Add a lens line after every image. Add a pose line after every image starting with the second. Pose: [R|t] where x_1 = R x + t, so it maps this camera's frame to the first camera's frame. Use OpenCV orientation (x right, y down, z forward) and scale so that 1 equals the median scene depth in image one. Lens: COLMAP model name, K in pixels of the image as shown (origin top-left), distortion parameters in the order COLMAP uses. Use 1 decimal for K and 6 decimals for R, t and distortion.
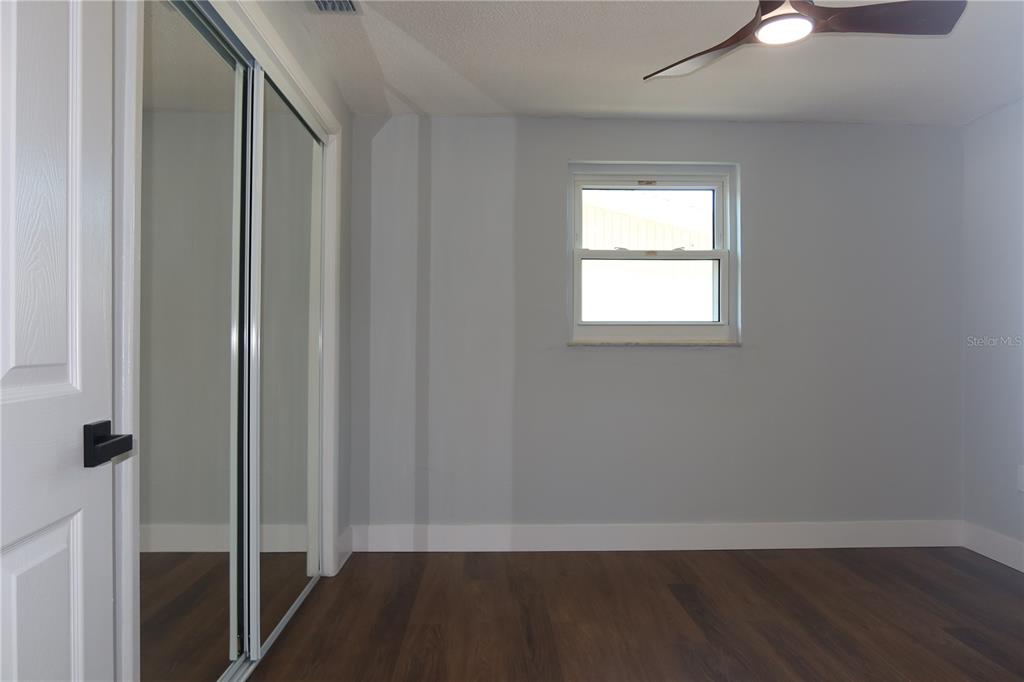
lens RADIAL K [[709.3, 0, 512.0], [0, 709.3, 341.0], [0, 0, 1]] dist [-0.025816, 0.004199]
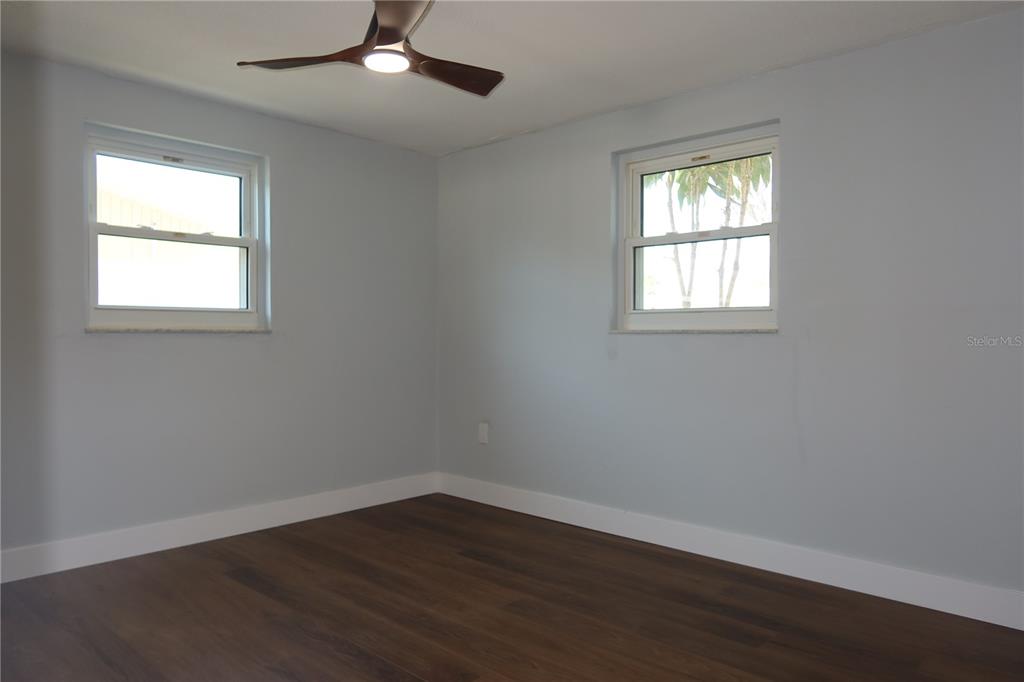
lens RADIAL K [[709.3, 0, 512.0], [0, 709.3, 341.0], [0, 0, 1]] dist [-0.025816, 0.004199]
pose [[0.701435, -0.005718, 0.712711, -0.165096], [-0.009653, 0.999800, 0.017521, -0.002529], [-0.712668, -0.019170, 0.701239, 0.016172]]
